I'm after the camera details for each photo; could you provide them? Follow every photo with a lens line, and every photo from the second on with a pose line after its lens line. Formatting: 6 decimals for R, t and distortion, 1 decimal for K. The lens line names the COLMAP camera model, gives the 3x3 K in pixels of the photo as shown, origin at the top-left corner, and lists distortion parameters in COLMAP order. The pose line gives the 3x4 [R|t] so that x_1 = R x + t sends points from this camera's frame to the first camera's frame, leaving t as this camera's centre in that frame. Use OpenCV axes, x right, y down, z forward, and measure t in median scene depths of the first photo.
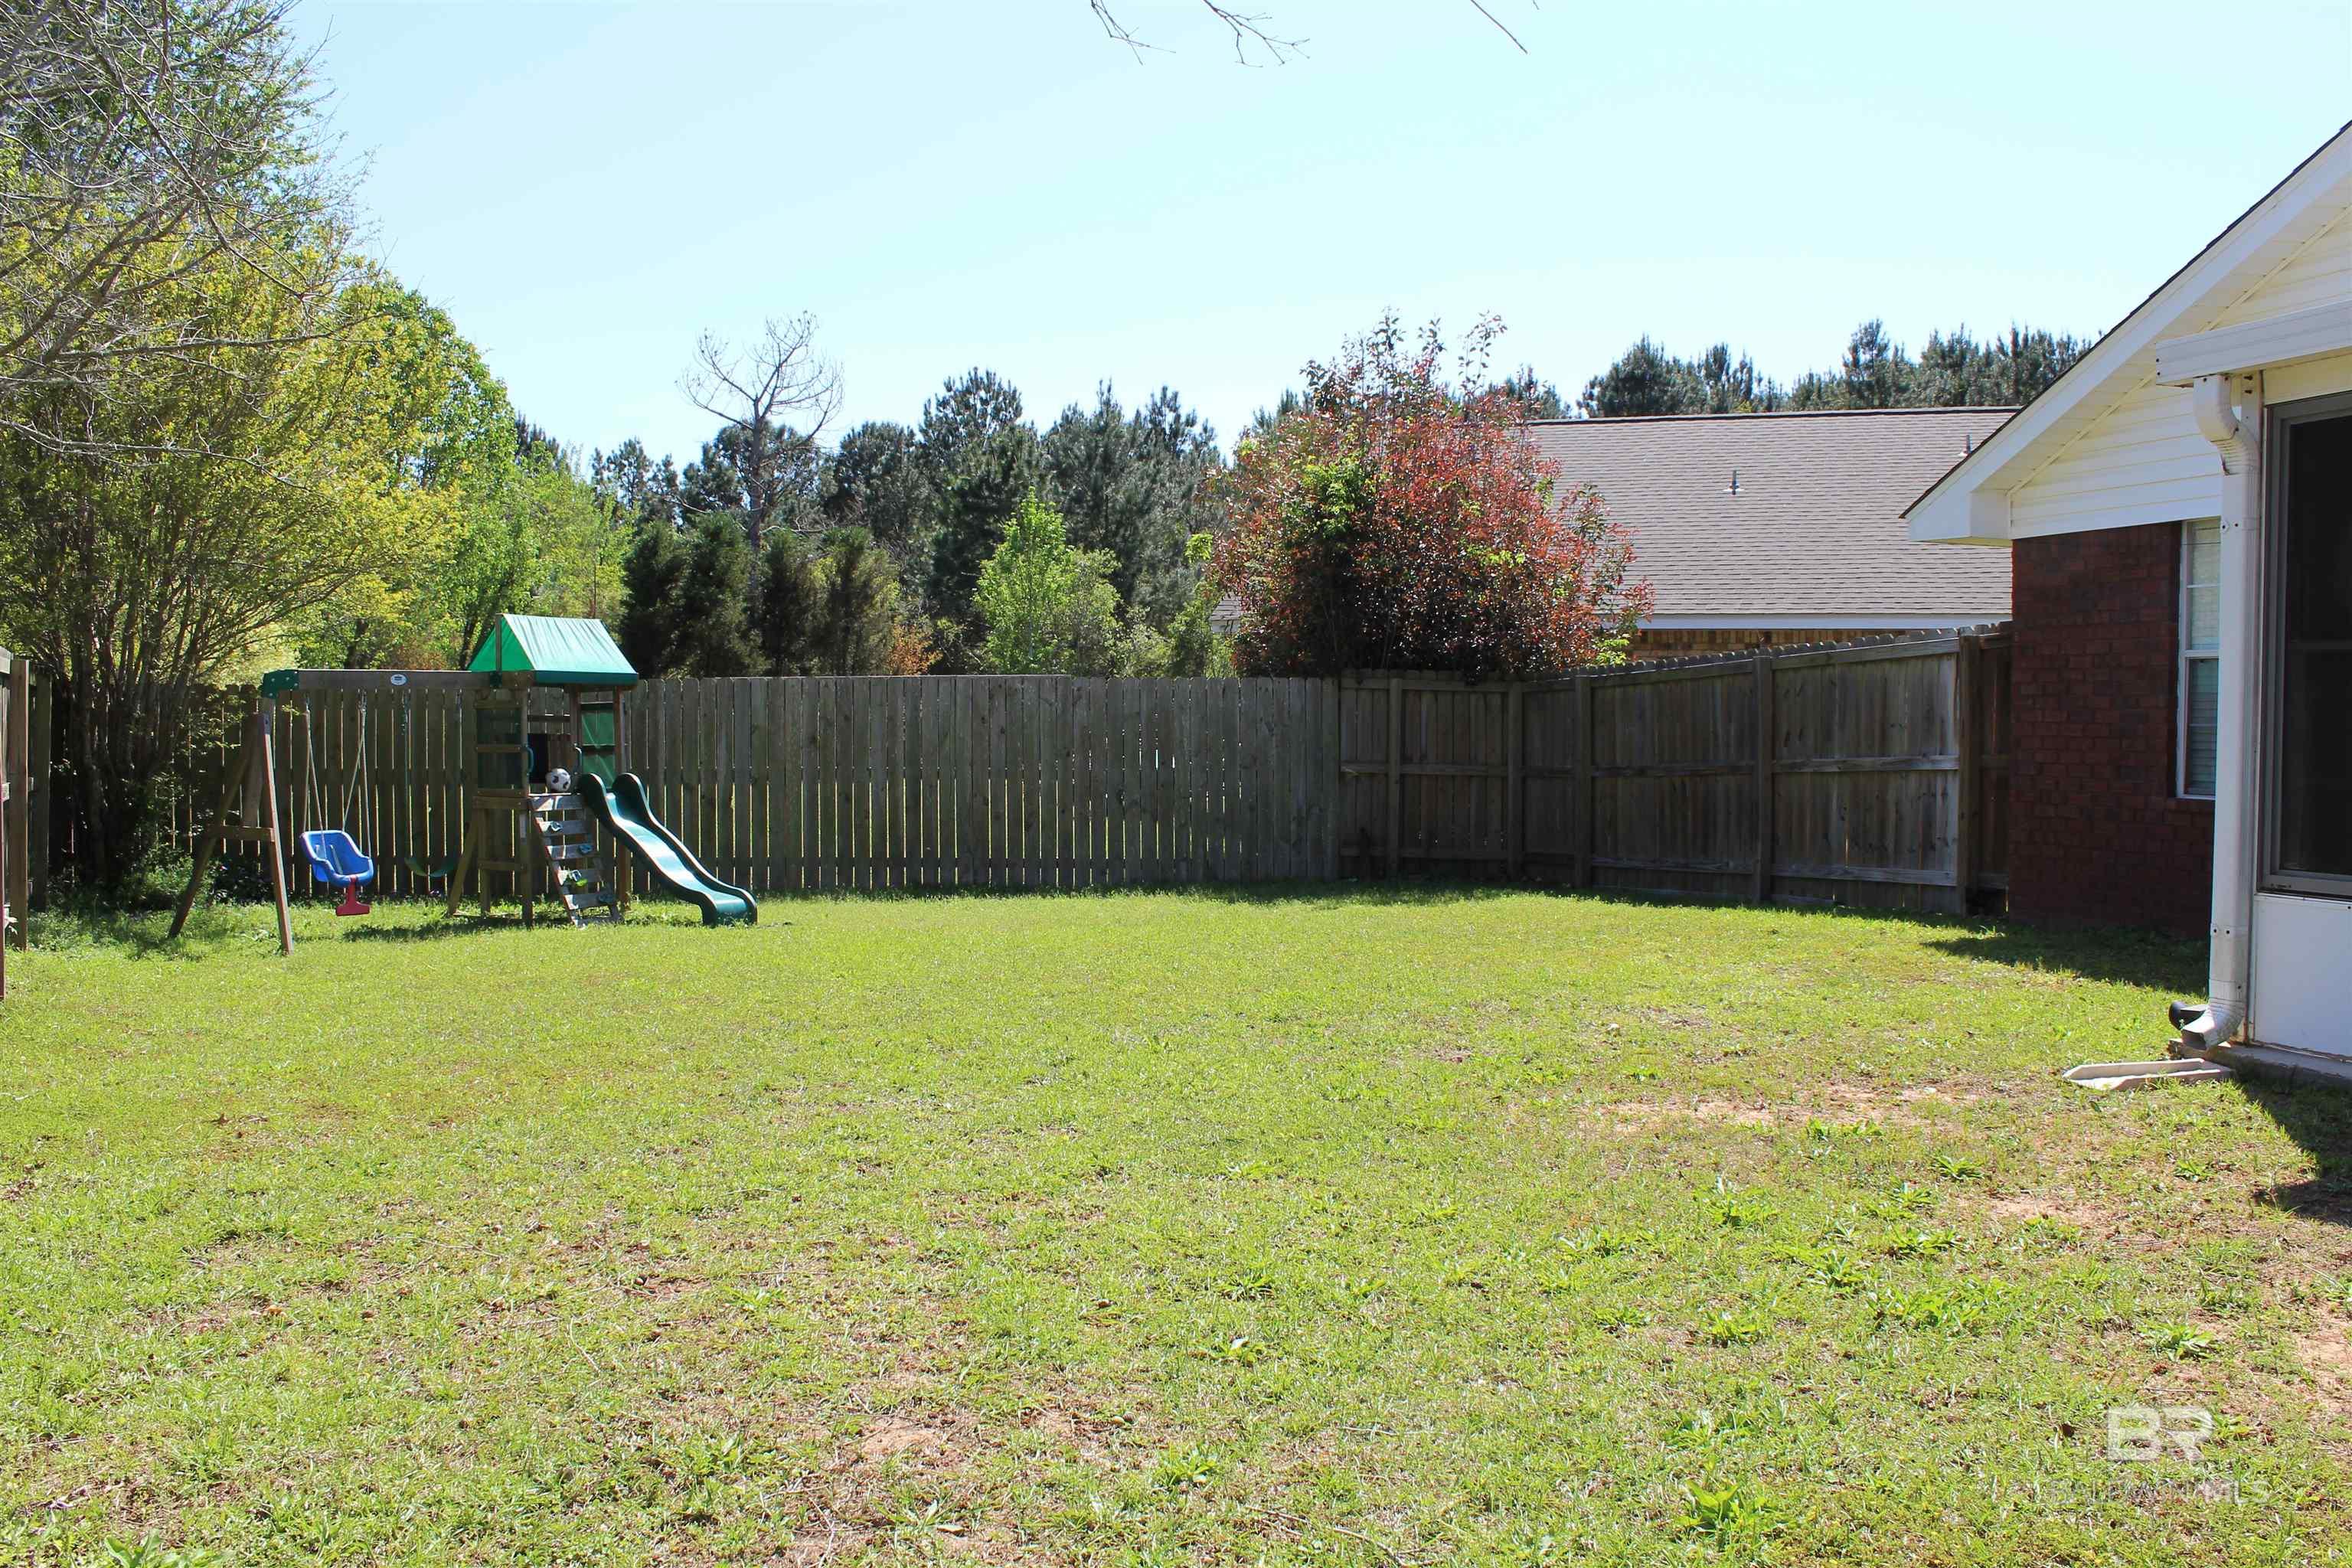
lens RADIAL K [[1913.5, 0, 1176.0], [0, 1913.5, 784.0], [0, 0, 1]] dist [-0.147939, 0.118203]
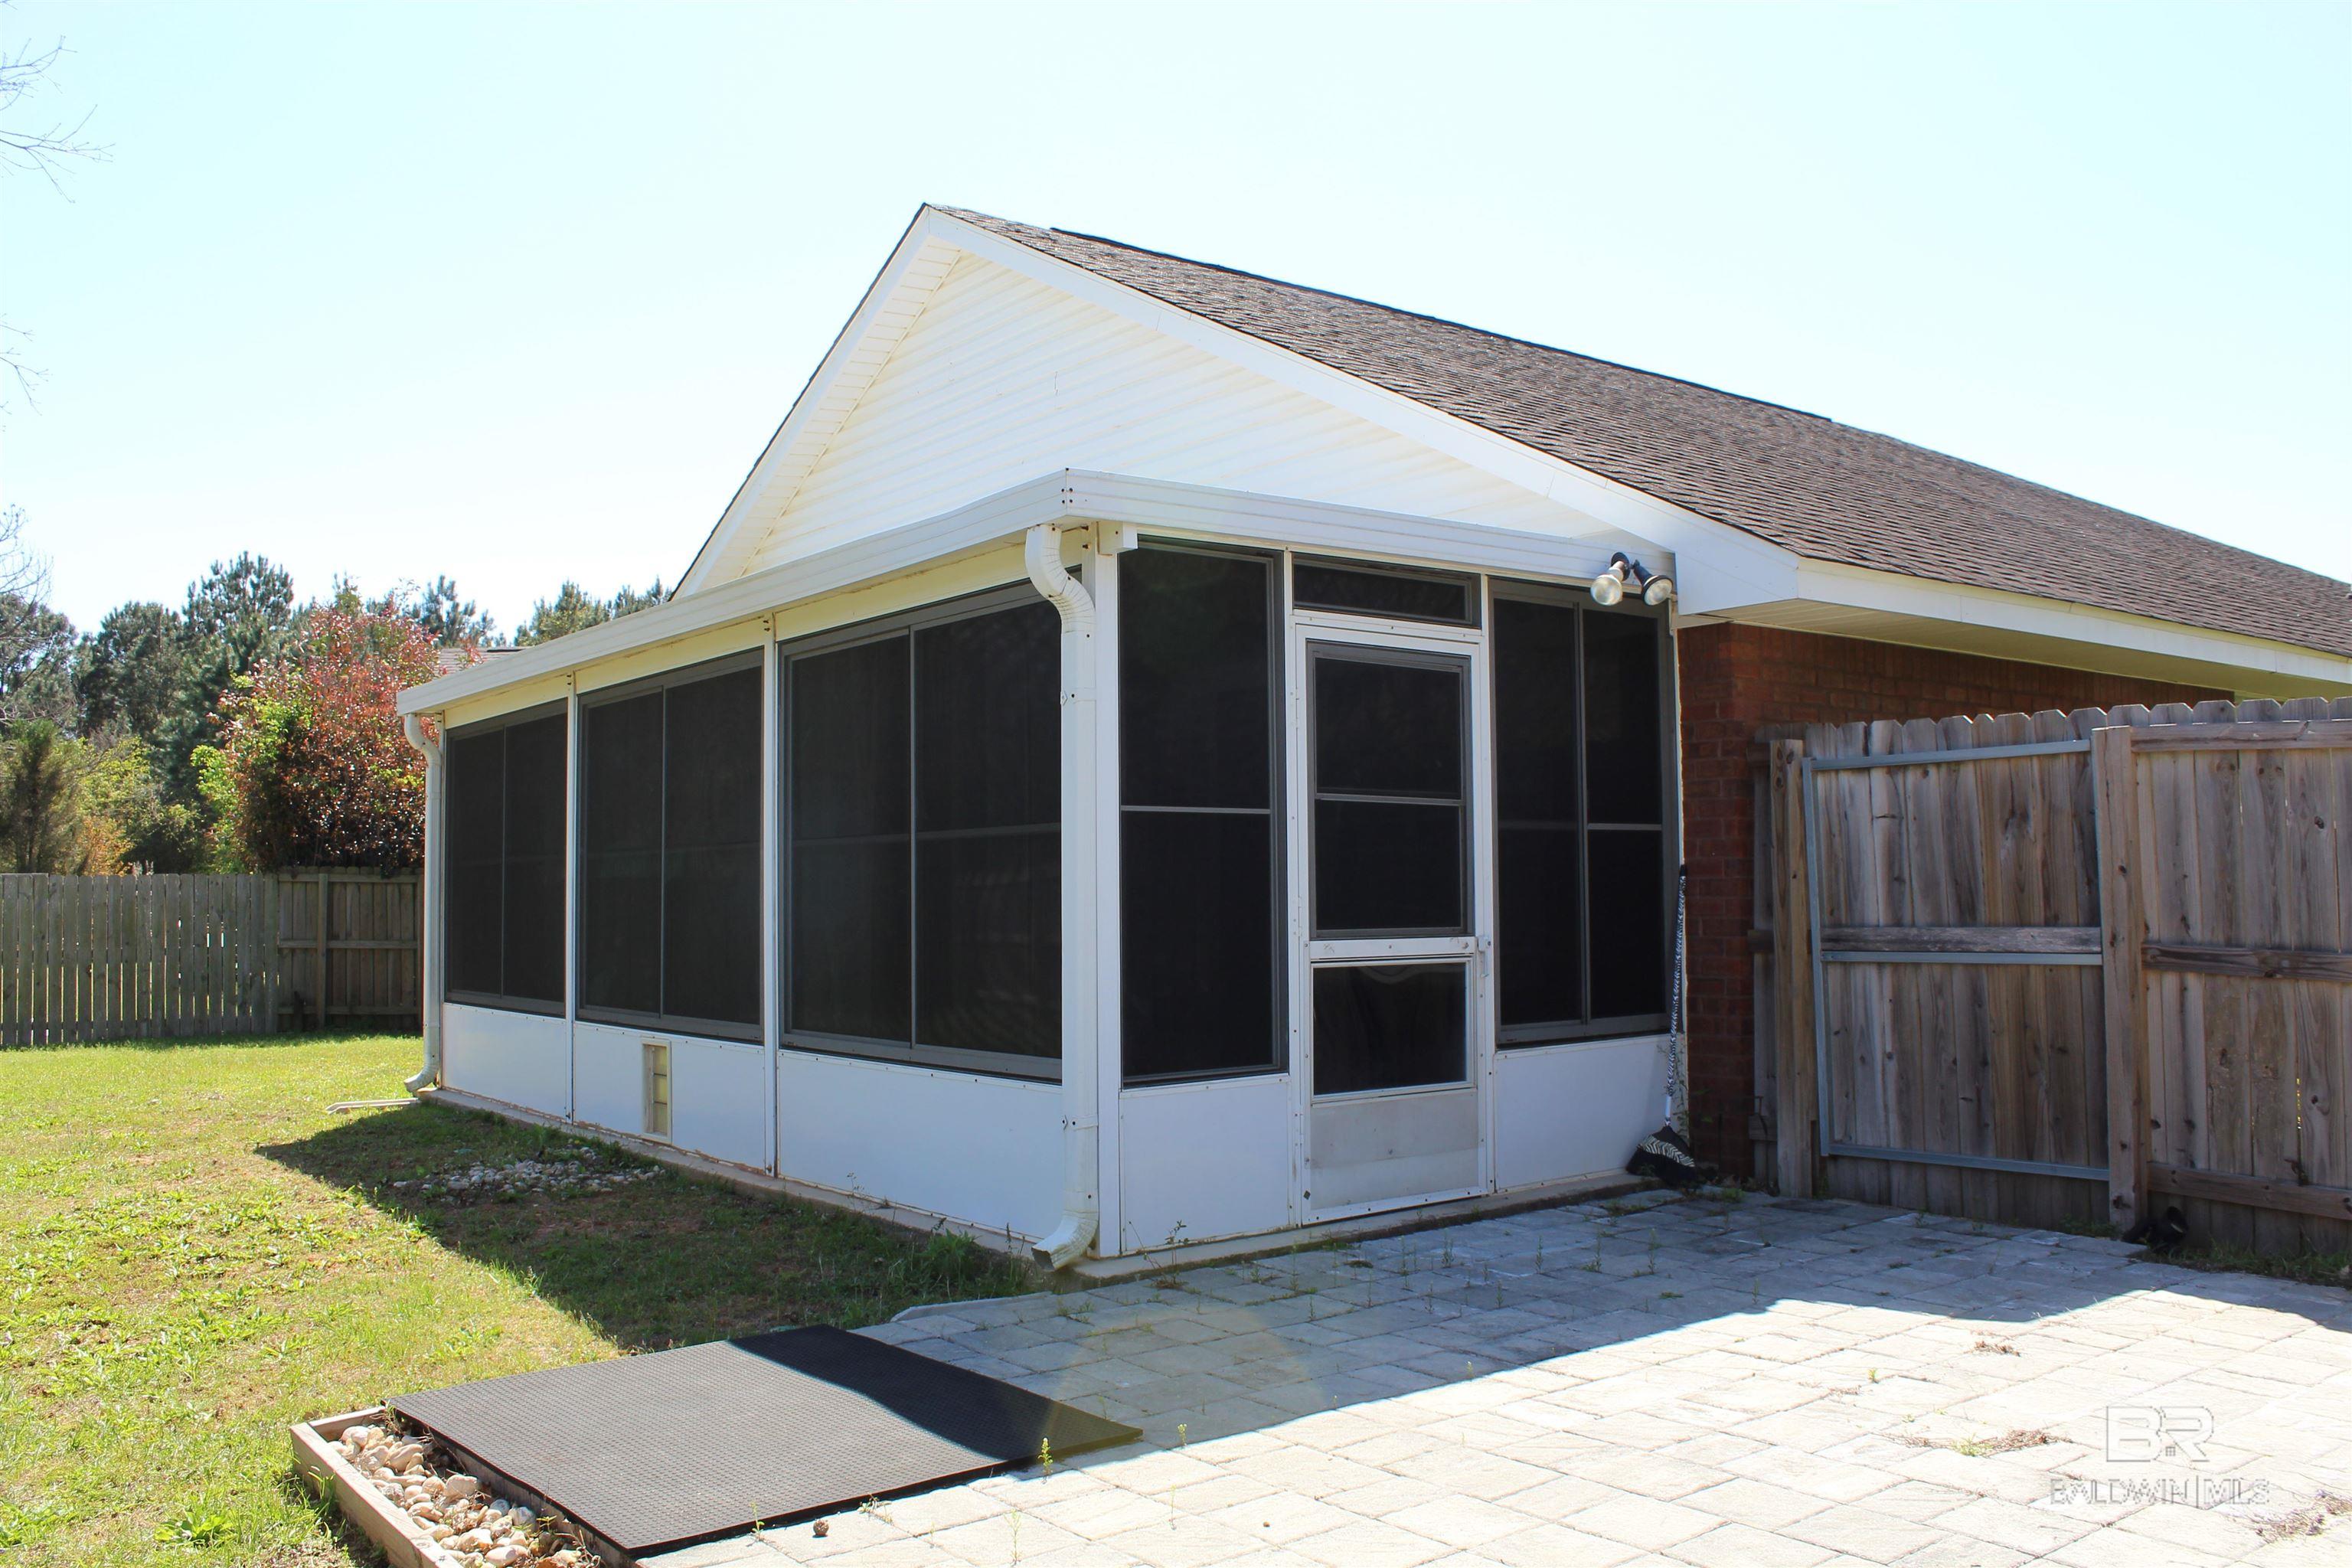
lens RADIAL K [[1913.5, 0, 1176.0], [0, 1913.5, 784.0], [0, 0, 1]] dist [-0.147939, 0.118203]
pose [[0.947935, 0.001617, 0.318460, 0.096965], [0.027721, 0.995772, -0.087572, 0.003786], [-0.317255, 0.091840, 0.943883, -0.136073]]
